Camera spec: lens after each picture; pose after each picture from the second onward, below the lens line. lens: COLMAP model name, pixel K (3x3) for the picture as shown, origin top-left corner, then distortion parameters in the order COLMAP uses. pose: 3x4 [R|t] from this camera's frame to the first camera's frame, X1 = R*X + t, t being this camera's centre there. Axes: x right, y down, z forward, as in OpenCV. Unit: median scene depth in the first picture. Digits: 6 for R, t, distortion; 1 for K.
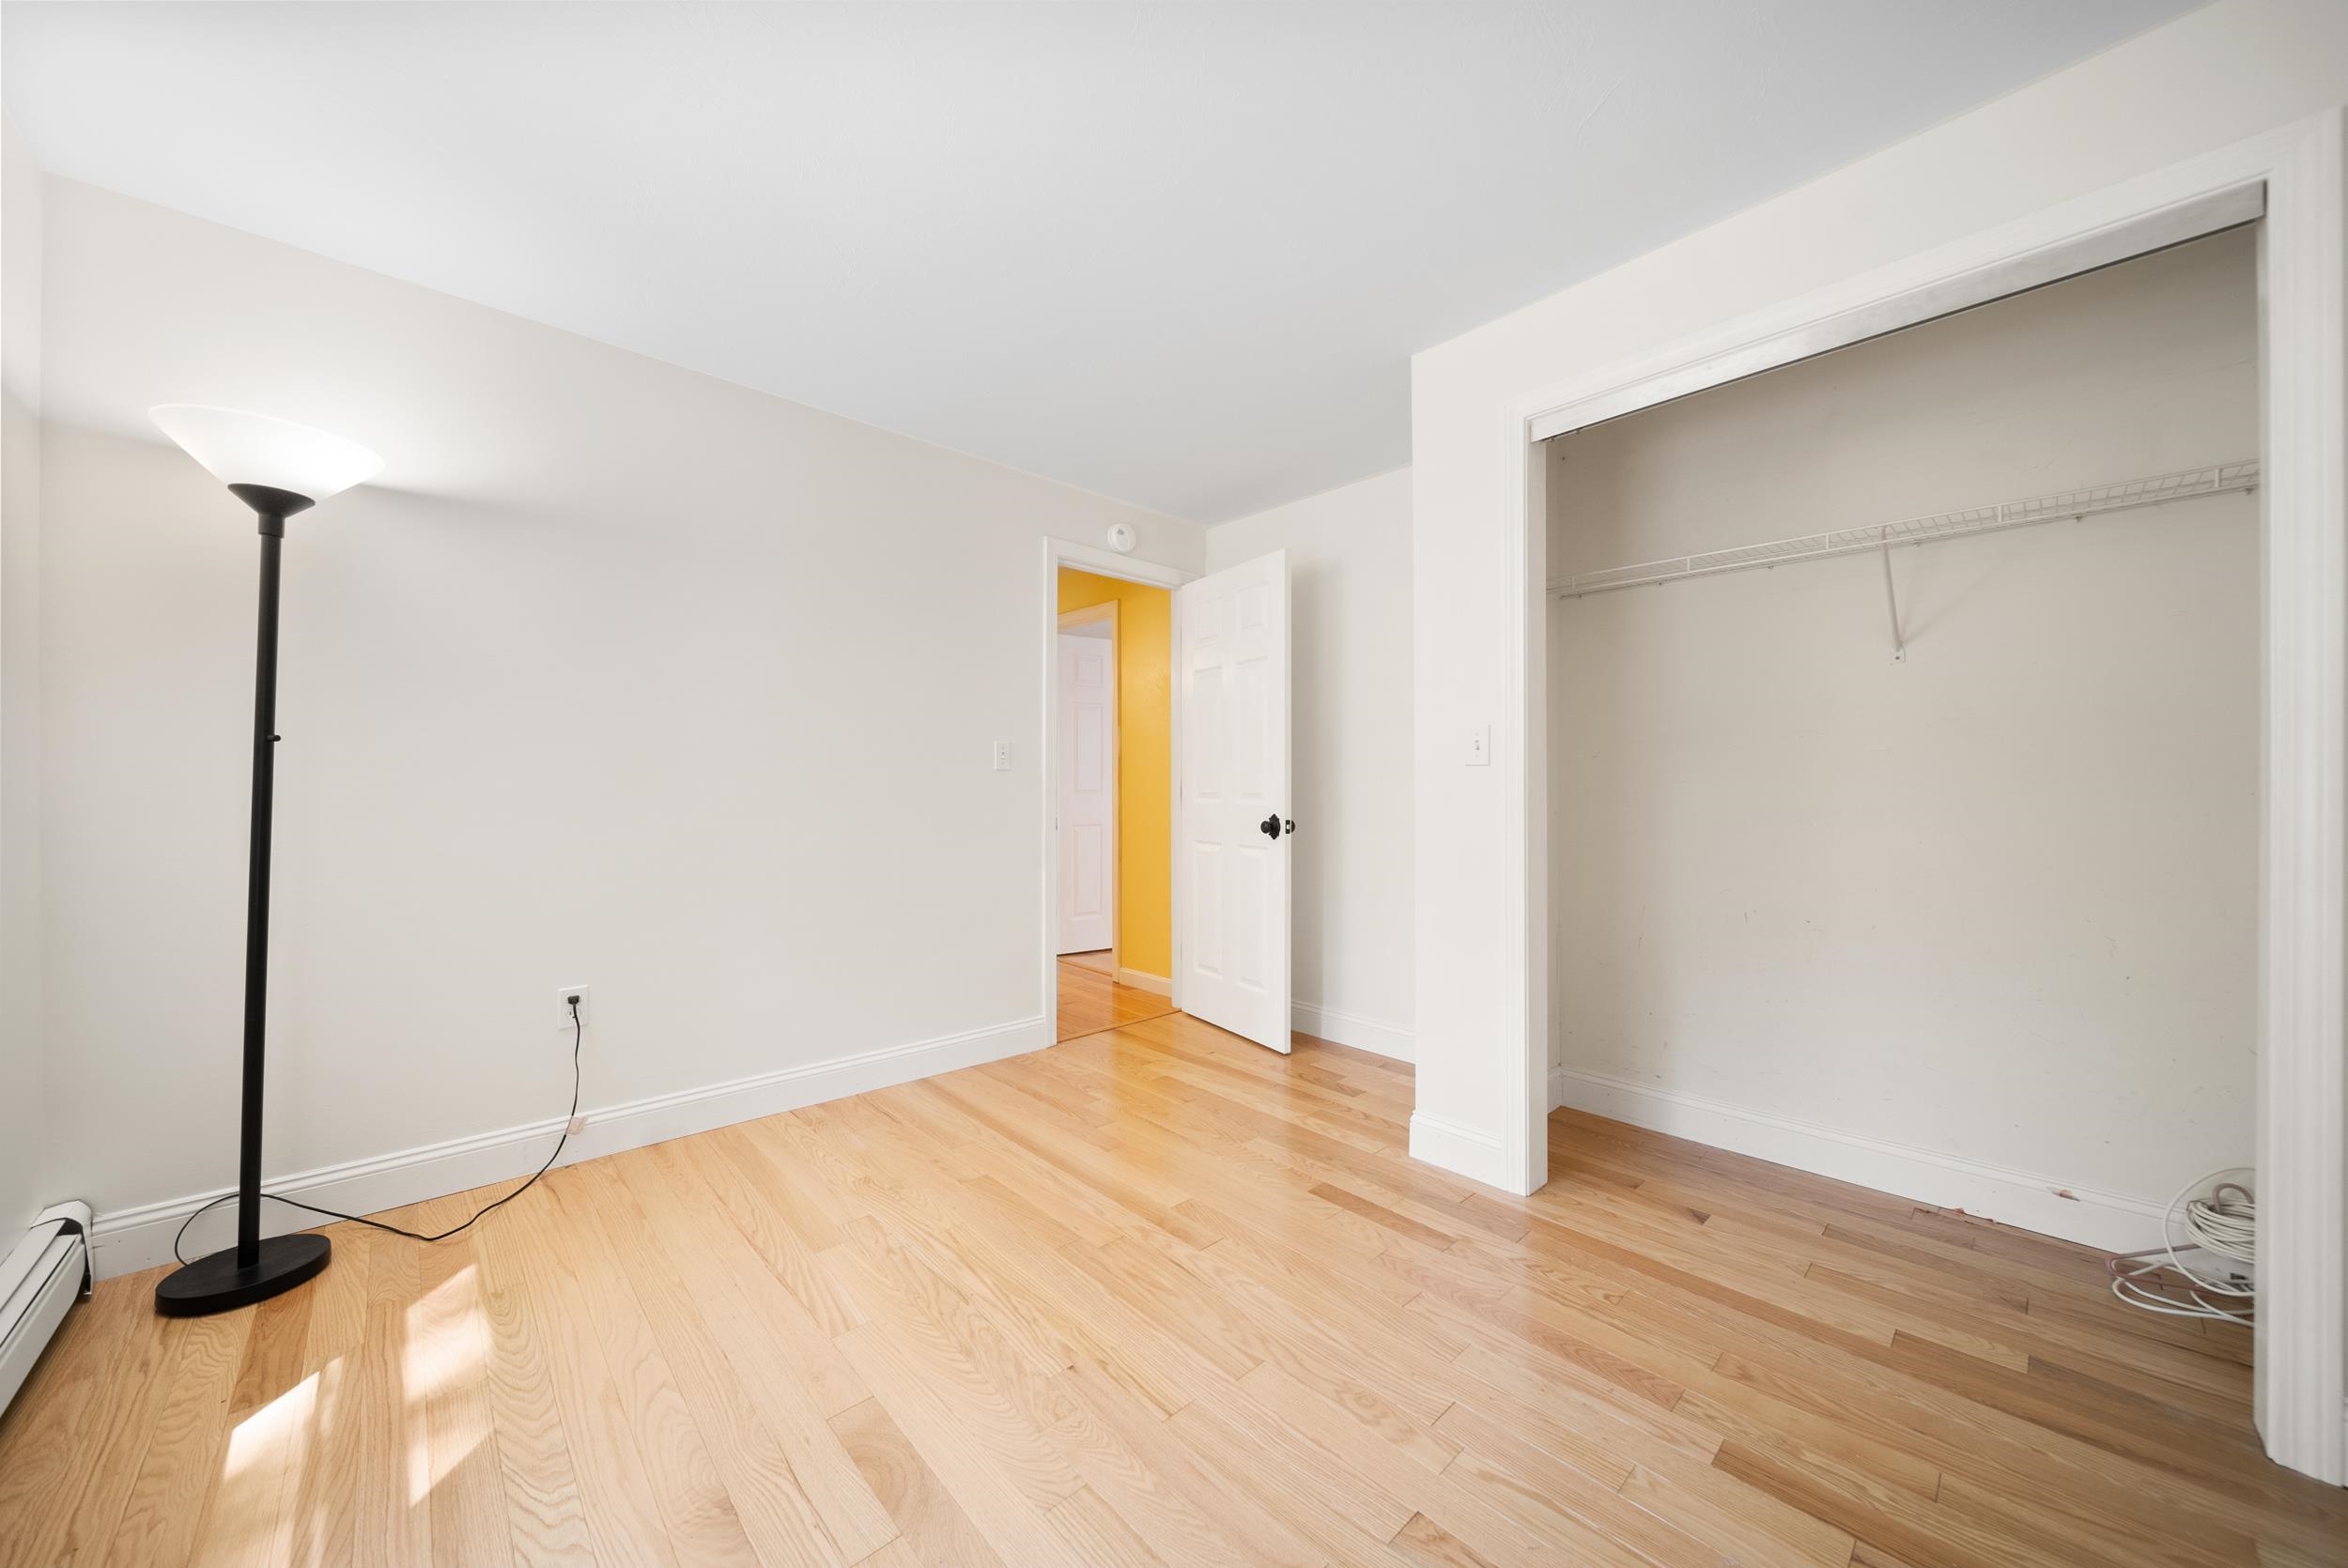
lens RADIAL K [[832.9, 0, 1170.0], [0, 832.9, 791.4], [0, 0, 1]] dist [-0.000637, 0.000152]
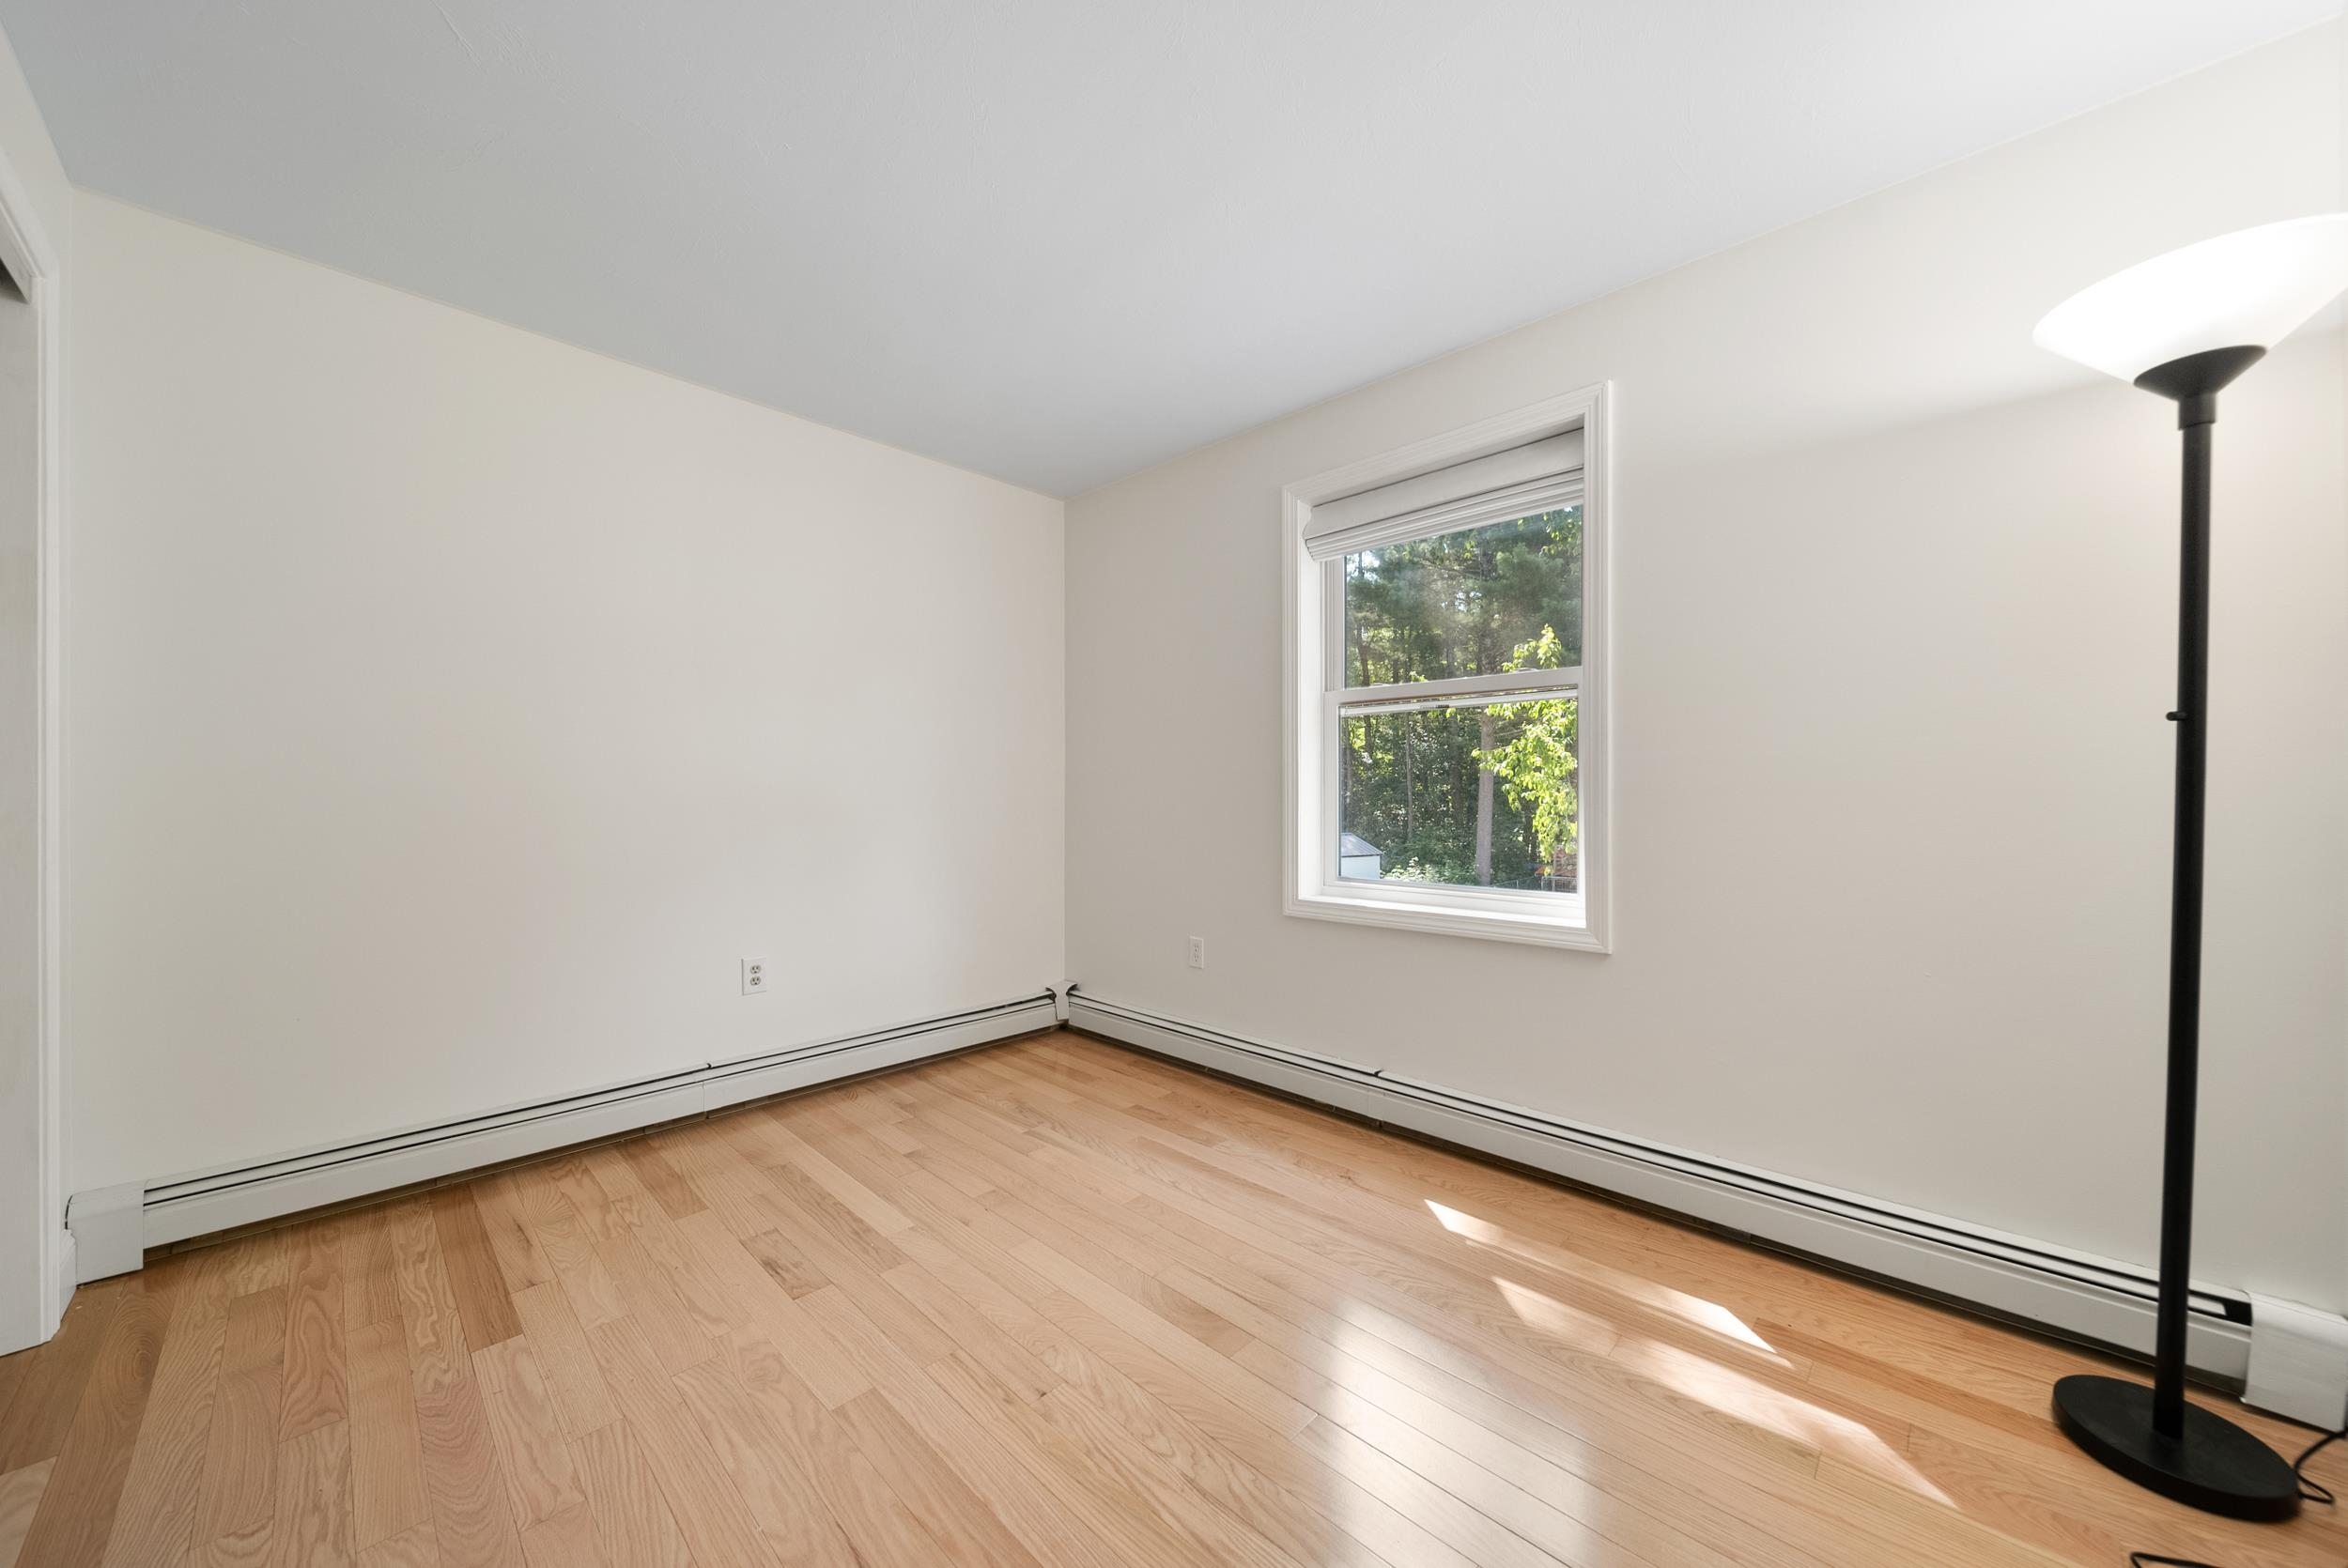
lens RADIAL K [[832.9, 0, 1170.0], [0, 832.9, 791.4], [0, 0, 1]] dist [-0.000637, 0.000152]
pose [[-0.998870, 0.000081, -0.047534, -0.218295], [-0.000050, 0.999996, 0.002754, -0.001884], [0.047534, 0.002754, -0.998866, 1.952353]]
